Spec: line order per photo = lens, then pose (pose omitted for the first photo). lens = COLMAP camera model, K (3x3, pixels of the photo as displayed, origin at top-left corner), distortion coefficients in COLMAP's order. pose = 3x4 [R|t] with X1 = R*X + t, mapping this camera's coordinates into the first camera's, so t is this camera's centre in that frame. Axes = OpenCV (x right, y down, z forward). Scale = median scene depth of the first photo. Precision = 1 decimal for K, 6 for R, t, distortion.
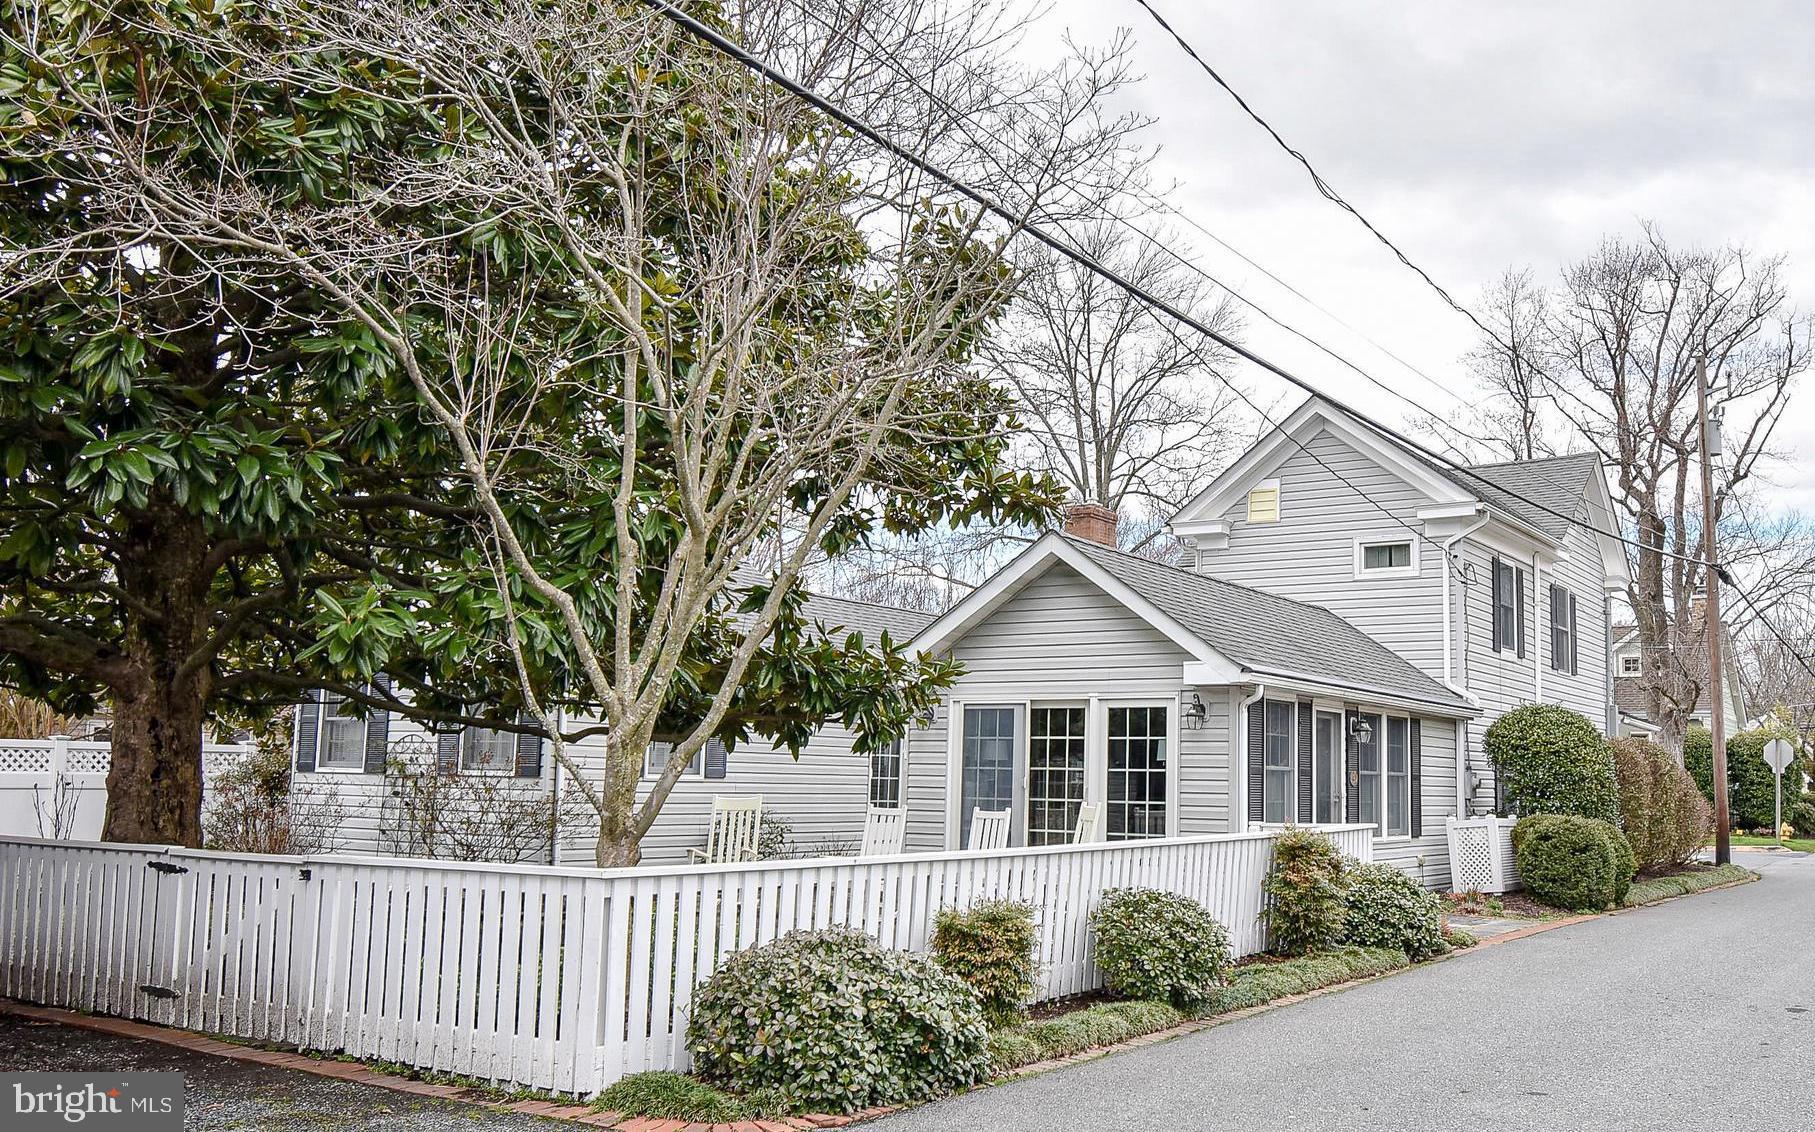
lens RADIAL K [[1583.4, 0, 1038.6], [0, 1583.4, 600.6], [0, 0, 1]] dist [0.002625, -0.025766]
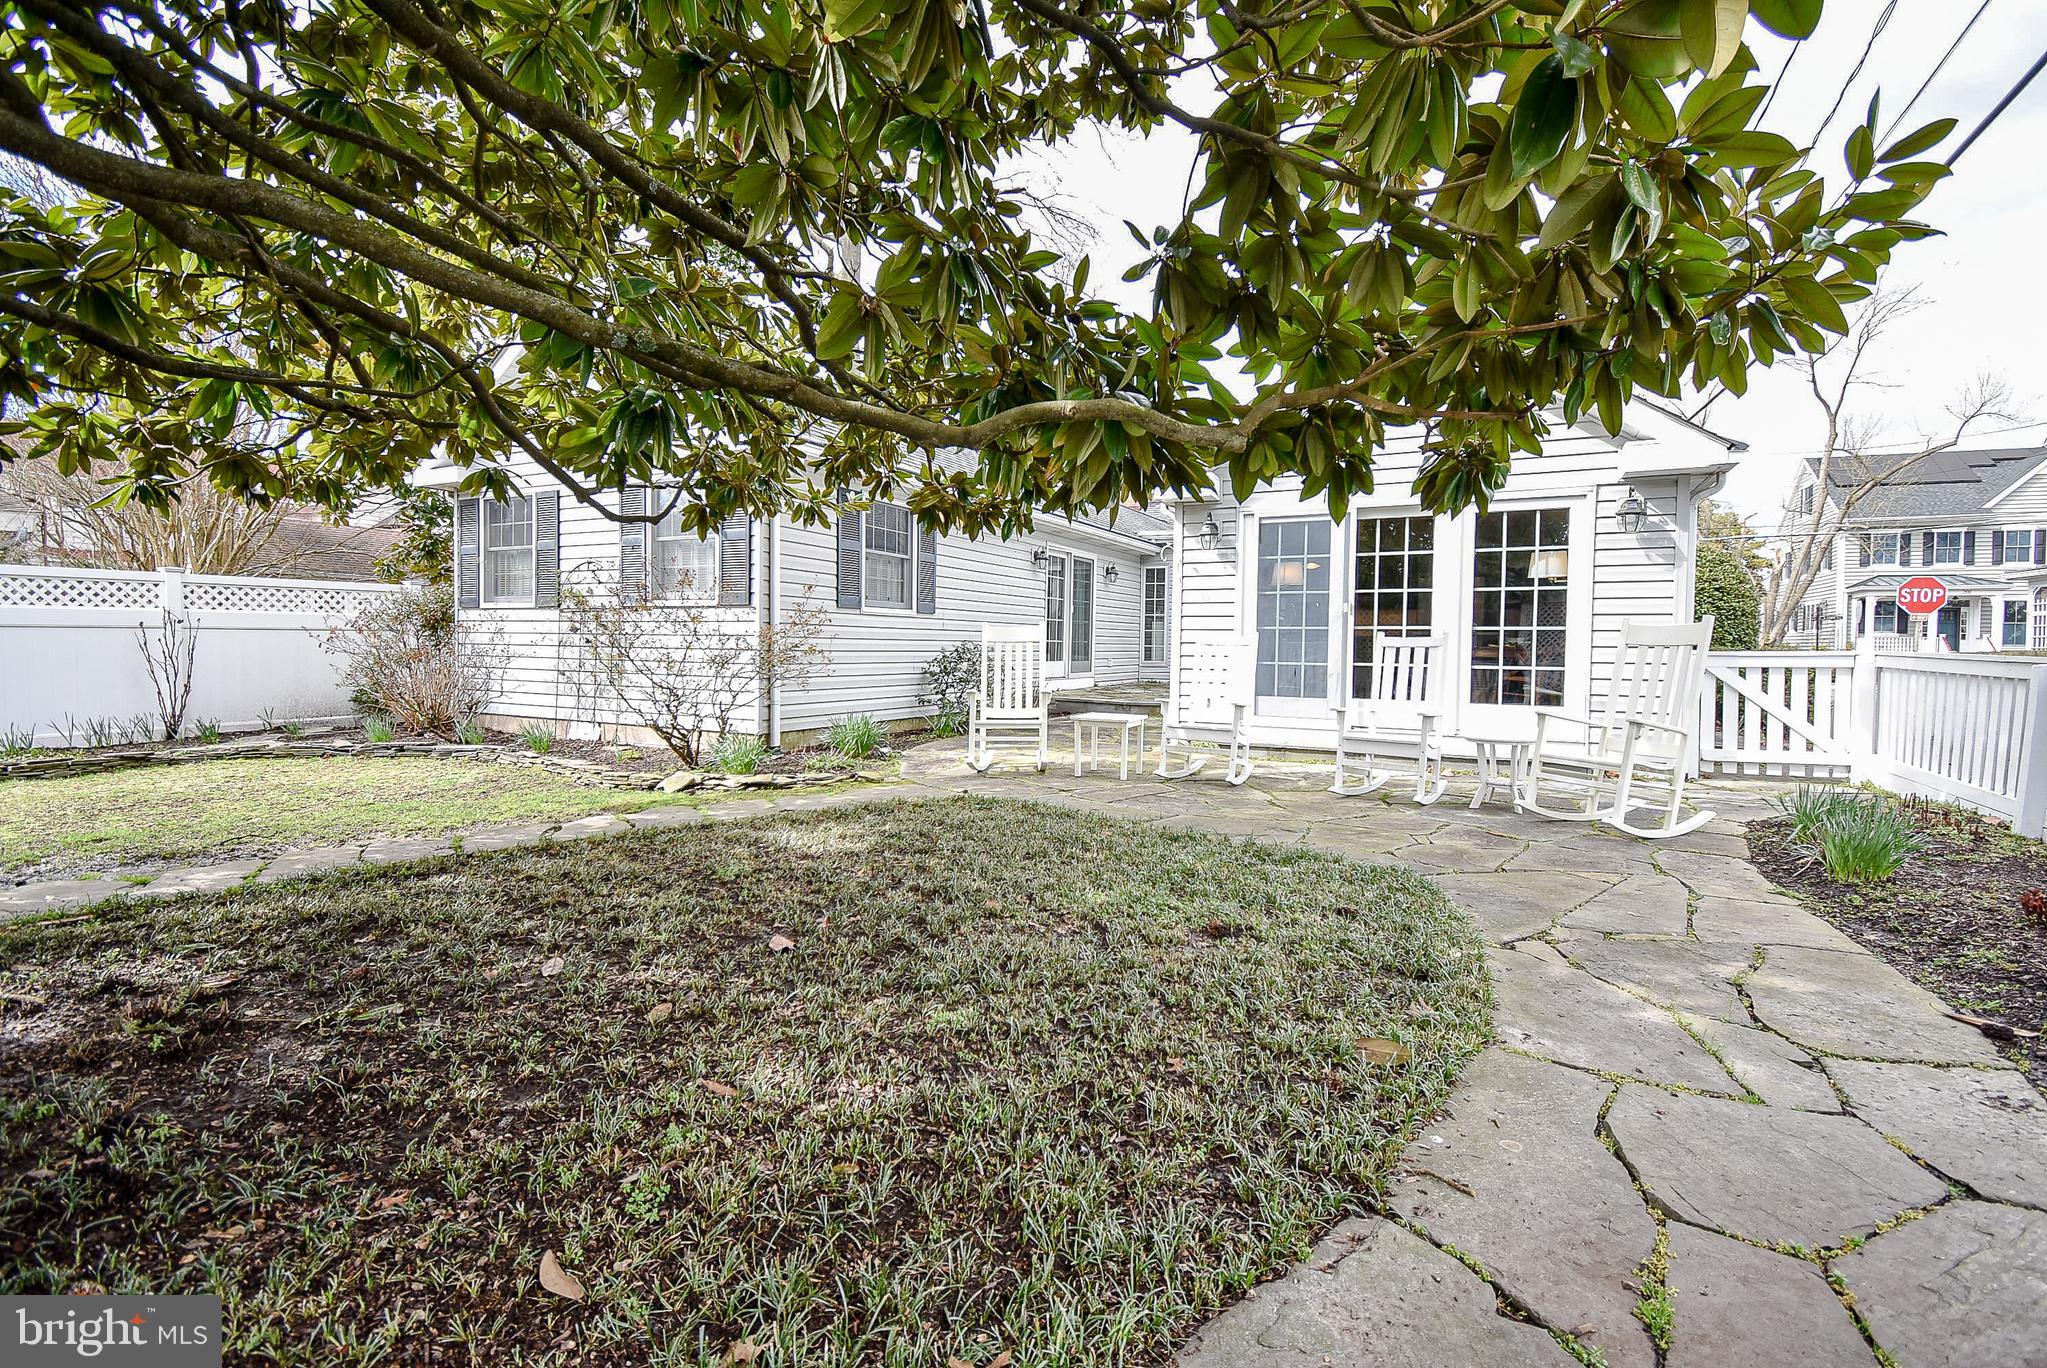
lens RADIAL K [[899.2, 0, 1033.8], [0, 899.2, 677.5], [0, 0, 1]] dist [0.016245, -0.025330]
pose [[0.997556, -0.009849, 0.069179, -0.349527], [-0.000797, 0.988348, 0.152208, 0.133277], [-0.069872, -0.151891, 0.985924, 0.906873]]
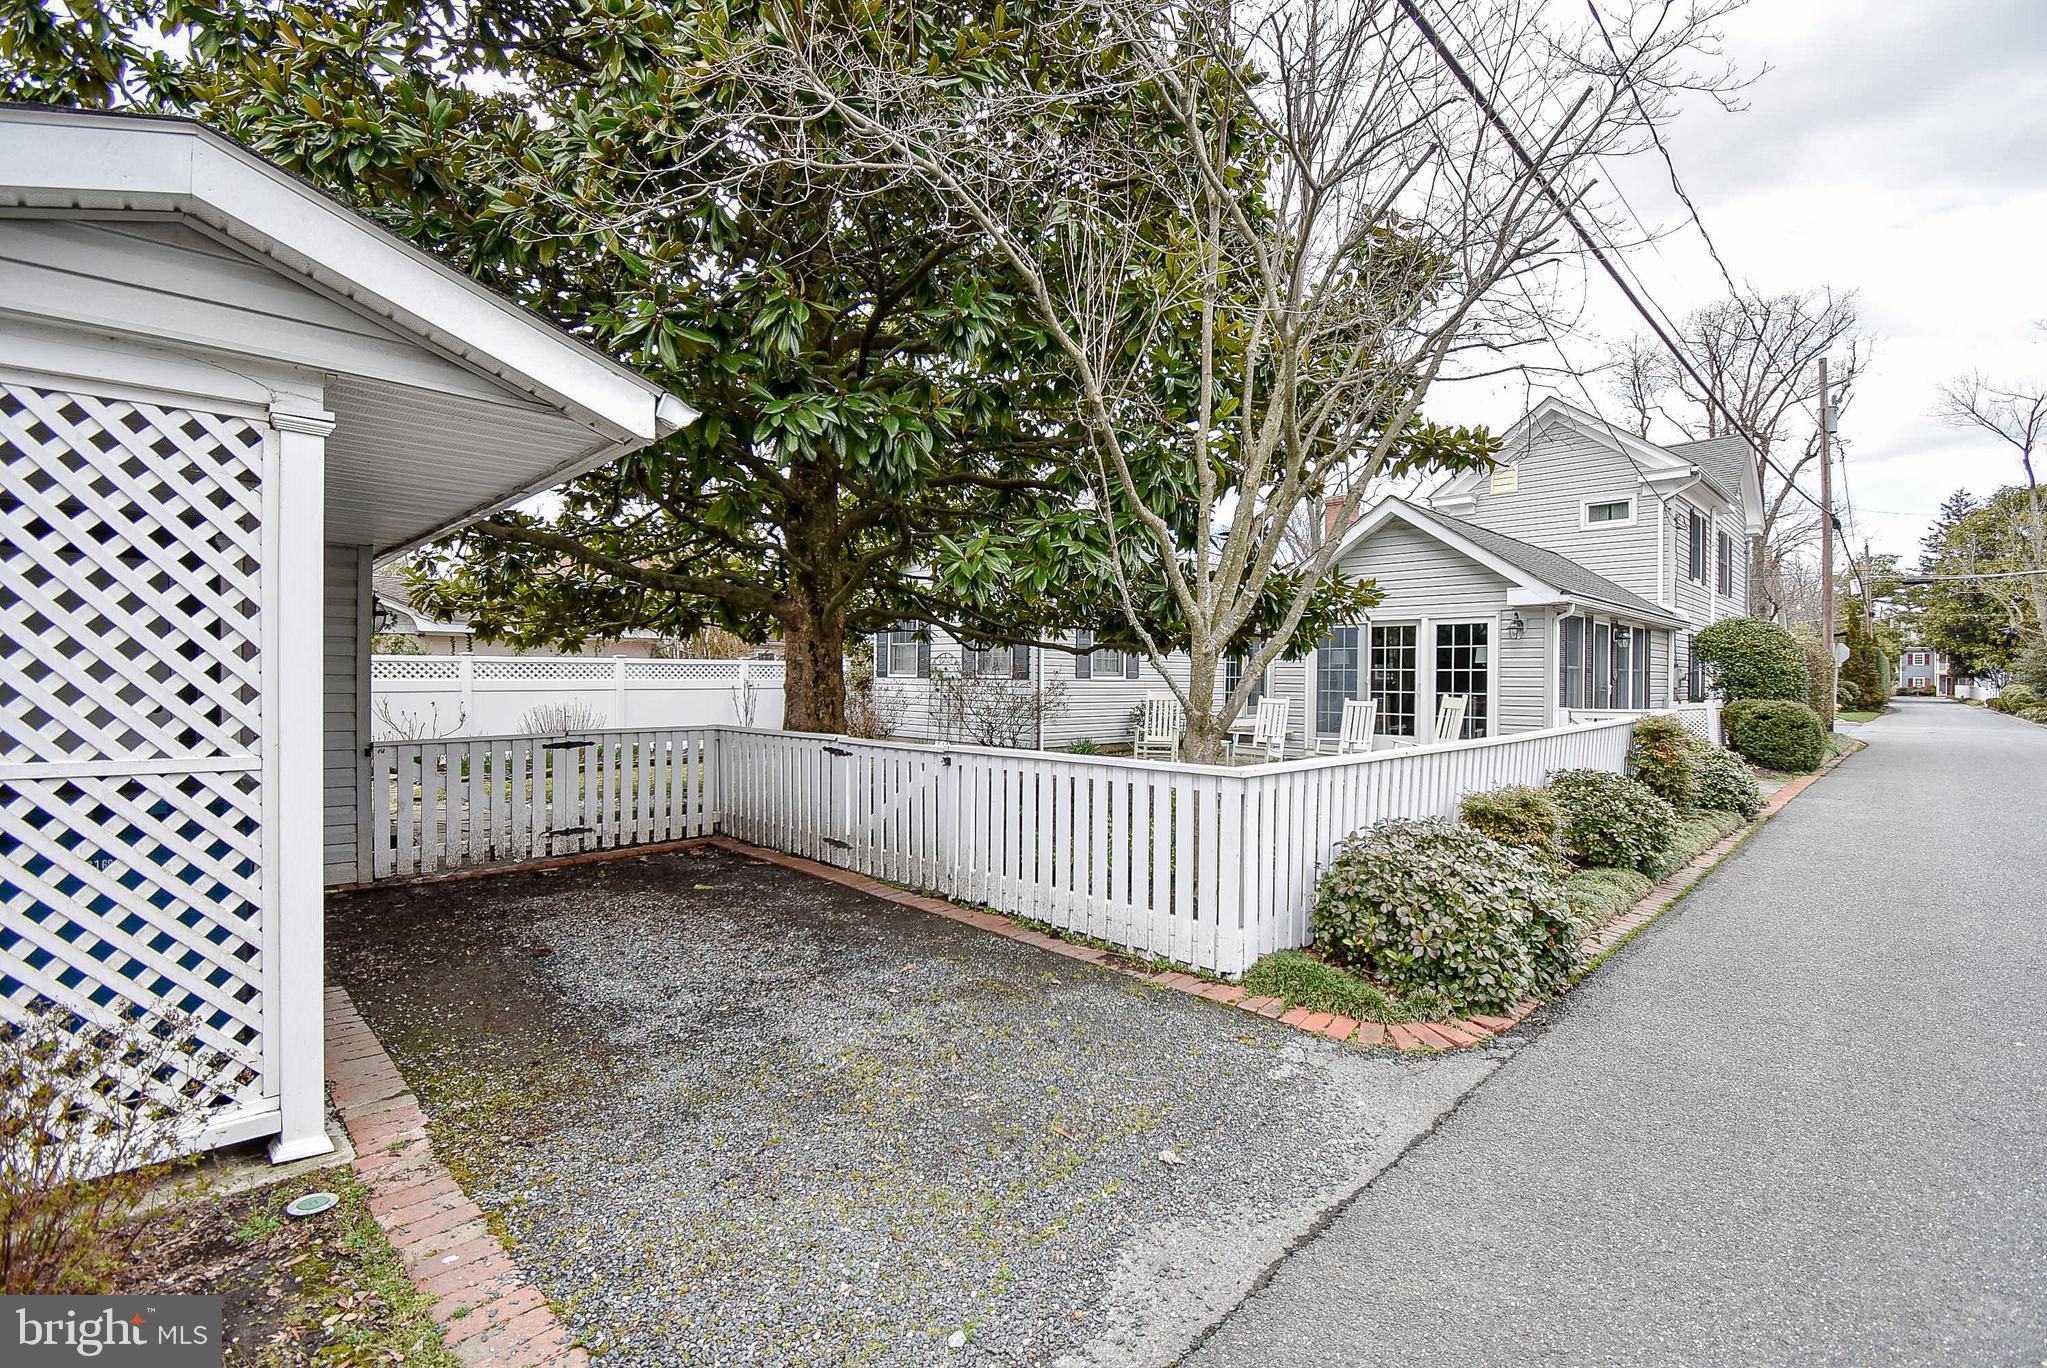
lens RADIAL K [[899.2, 0, 1033.8], [0, 899.2, 677.5], [0, 0, 1]] dist [0.016245, -0.025330]
pose [[0.972520, -0.009721, -0.232616, -0.186047], [0.035819, 0.993480, 0.108237, 0.026961], [0.230047, -0.113595, 0.966527, 0.272578]]
